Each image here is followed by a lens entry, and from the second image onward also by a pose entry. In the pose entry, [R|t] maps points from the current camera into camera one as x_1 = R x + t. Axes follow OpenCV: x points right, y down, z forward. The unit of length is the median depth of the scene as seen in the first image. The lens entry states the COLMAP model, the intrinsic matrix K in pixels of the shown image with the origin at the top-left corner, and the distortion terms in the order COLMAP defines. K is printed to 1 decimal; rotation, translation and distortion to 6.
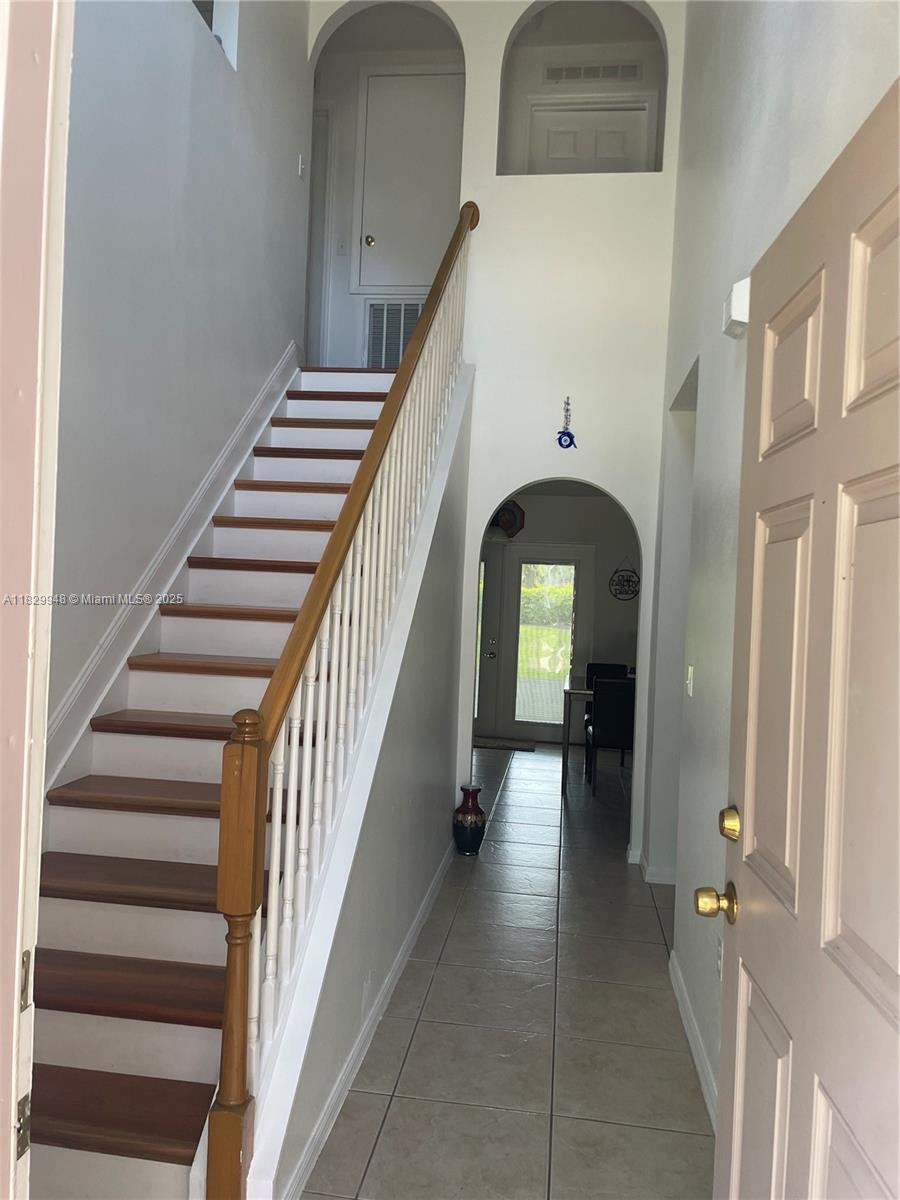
lens RADIAL K [[912.3, 0, 459.6], [0, 912.3, 605.7], [0, 0, 1]] dist [0.120169, -0.171318]
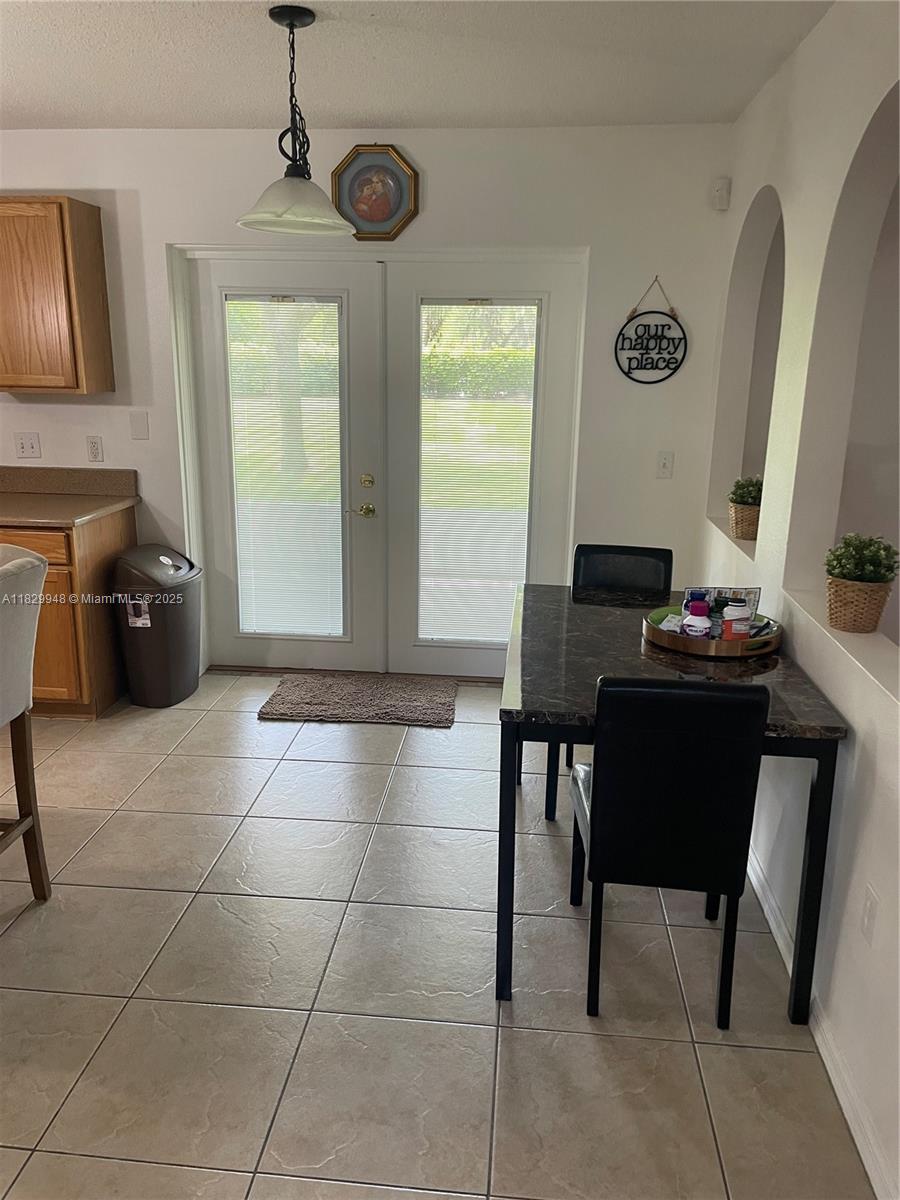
lens RADIAL K [[912.3, 0, 459.6], [0, 912.3, 605.7], [0, 0, 1]] dist [0.120169, -0.171318]
pose [[0.999030, -0.031372, 0.030916, 0.069942], [0.022148, 0.964526, 0.263056, -0.021754], [-0.038072, -0.262116, 0.964285, 0.537779]]
